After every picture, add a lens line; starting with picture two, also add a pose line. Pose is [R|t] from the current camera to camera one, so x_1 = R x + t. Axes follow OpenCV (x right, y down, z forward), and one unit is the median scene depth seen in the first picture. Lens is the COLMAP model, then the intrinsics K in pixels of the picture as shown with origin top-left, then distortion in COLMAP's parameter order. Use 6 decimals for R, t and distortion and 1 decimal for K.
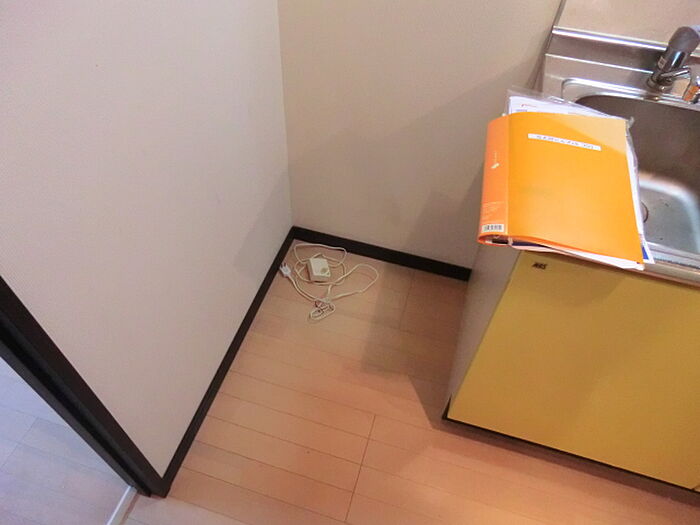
lens RADIAL K [[498.4, 0, 350.0], [0, 498.4, 262.5], [0, 0, 1]] dist [-0.019620, 0.001051]
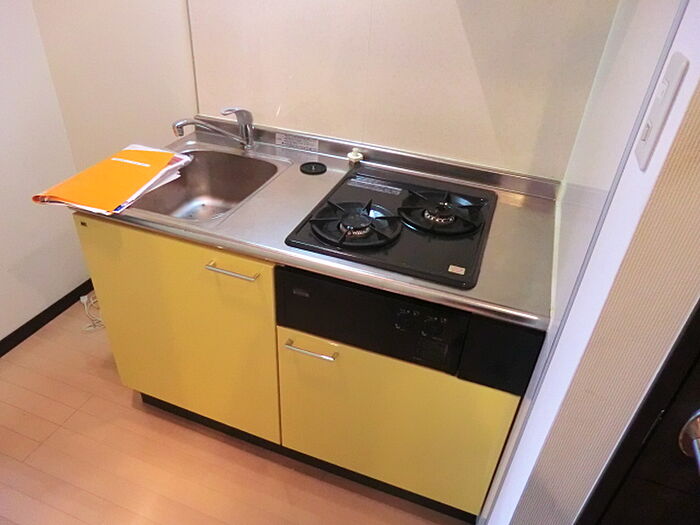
lens RADIAL K [[498.4, 0, 350.0], [0, 498.4, 262.5], [0, 0, 1]] dist [-0.019620, 0.001051]
pose [[0.998106, 0.045080, -0.041857, 1.258412], [-0.054978, 0.958950, -0.278194, 0.507681], [0.027598, 0.279968, 0.959612, -0.493758]]
